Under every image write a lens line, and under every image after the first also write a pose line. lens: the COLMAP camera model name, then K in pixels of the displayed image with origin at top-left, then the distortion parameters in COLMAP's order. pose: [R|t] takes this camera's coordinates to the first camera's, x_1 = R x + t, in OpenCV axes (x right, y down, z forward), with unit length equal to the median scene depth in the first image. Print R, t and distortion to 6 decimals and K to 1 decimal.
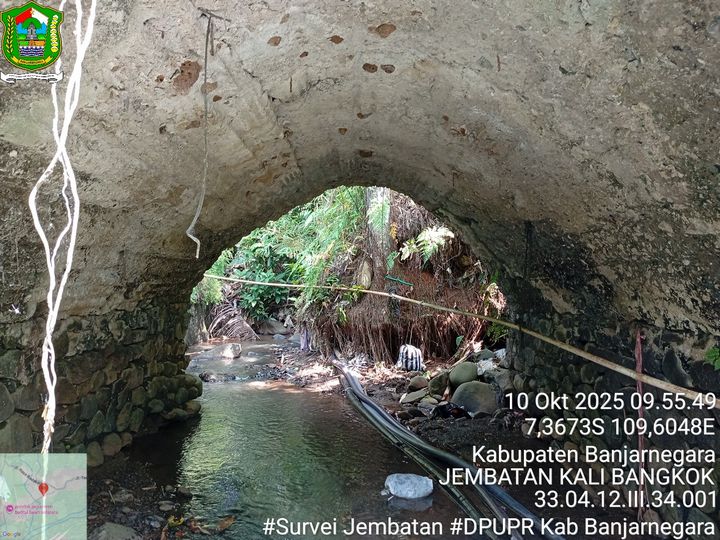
lens RADIAL K [[542.3, 0, 360.0], [0, 542.3, 270.0], [0, 0, 1]] dist [0.070387, -0.164234]
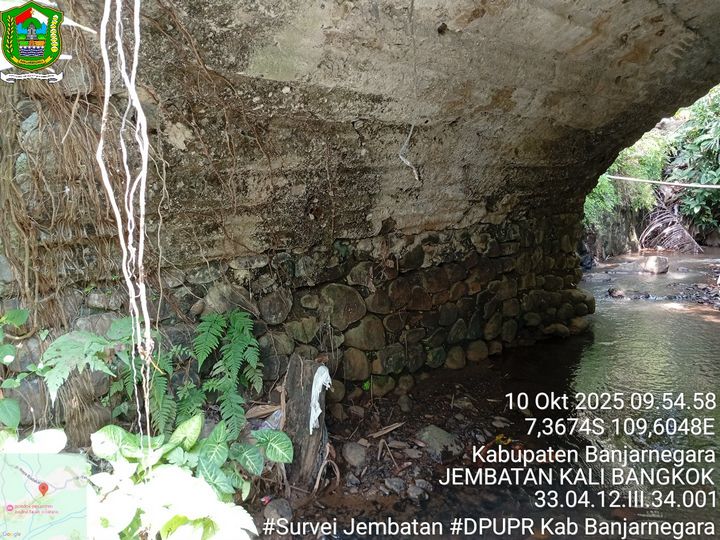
lens RADIAL K [[542.3, 0, 360.0], [0, 542.3, 270.0], [0, 0, 1]] dist [0.070387, -0.164234]
pose [[0.701862, 0.065203, -0.709323, 0.112950], [0.059532, 0.986948, 0.149629, -0.005429], [0.709821, -0.147247, 0.688819, 0.124827]]
